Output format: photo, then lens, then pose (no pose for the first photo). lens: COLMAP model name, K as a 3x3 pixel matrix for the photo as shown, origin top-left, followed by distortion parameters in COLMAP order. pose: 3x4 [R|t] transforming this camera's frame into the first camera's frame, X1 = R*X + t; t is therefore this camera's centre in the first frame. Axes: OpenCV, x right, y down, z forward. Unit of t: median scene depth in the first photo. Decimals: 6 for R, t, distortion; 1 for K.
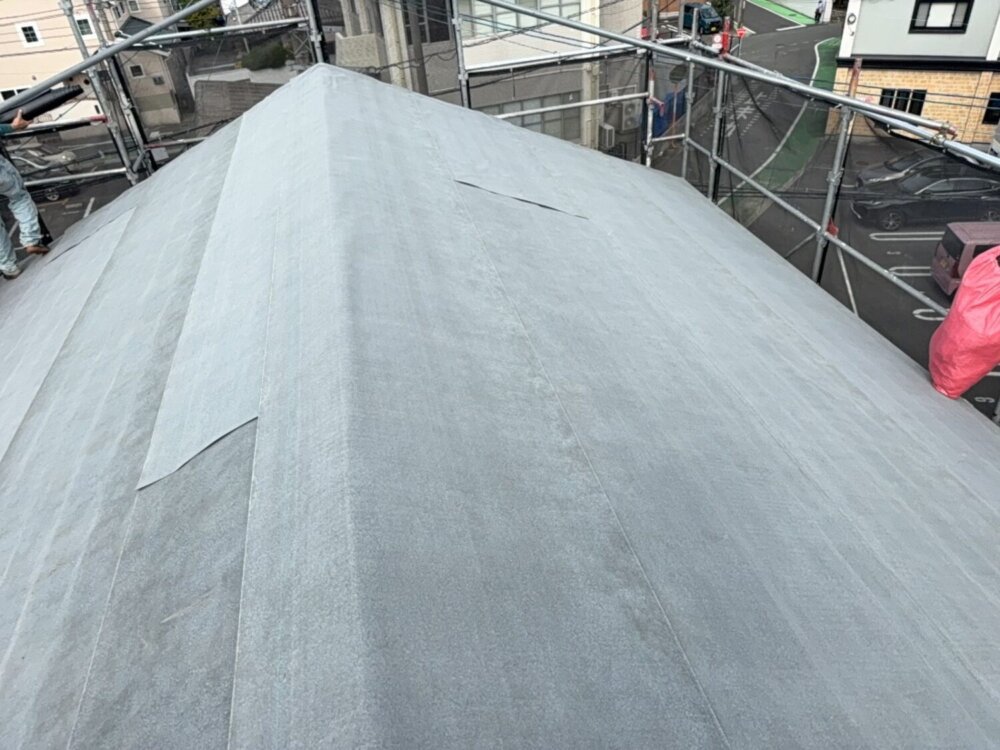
lens RADIAL K [[759.1, 0, 500.0], [0, 759.1, 375.0], [0, 0, 1]] dist [0.005048, -0.001113]
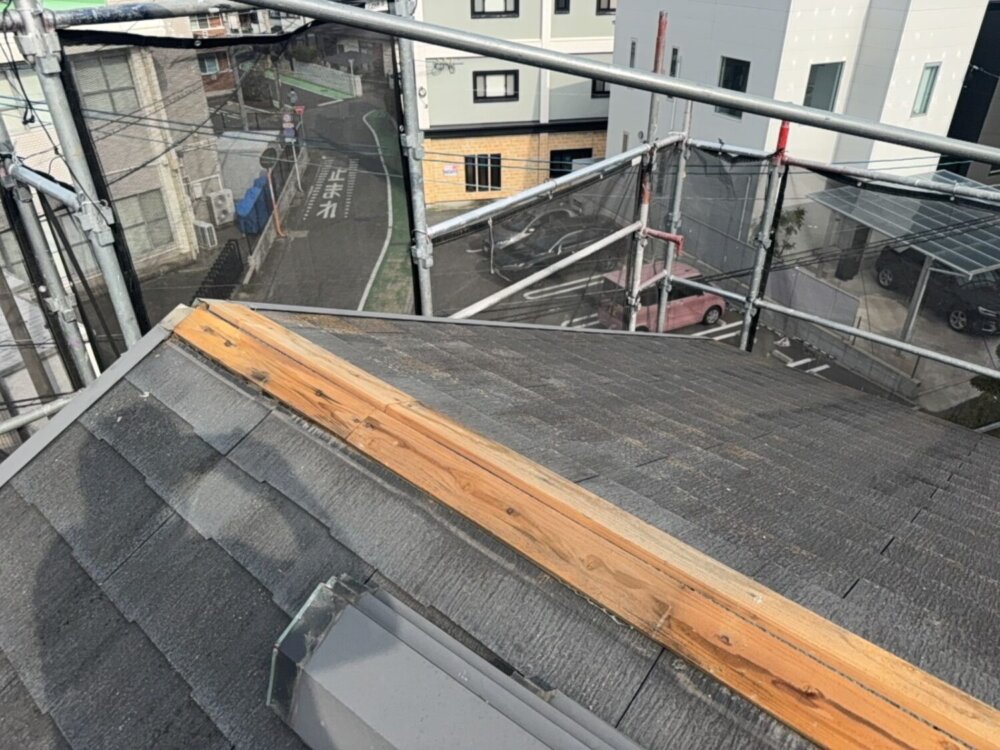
lens RADIAL K [[759.1, 0, 500.0], [0, 759.1, 375.0], [0, 0, 1]] dist [0.005048, -0.001113]
pose [[0.828063, -0.233887, 0.509518, -0.061200], [0.276525, 0.960971, -0.008287, -0.066266], [-0.487694, 0.147757, 0.860420, 0.127473]]
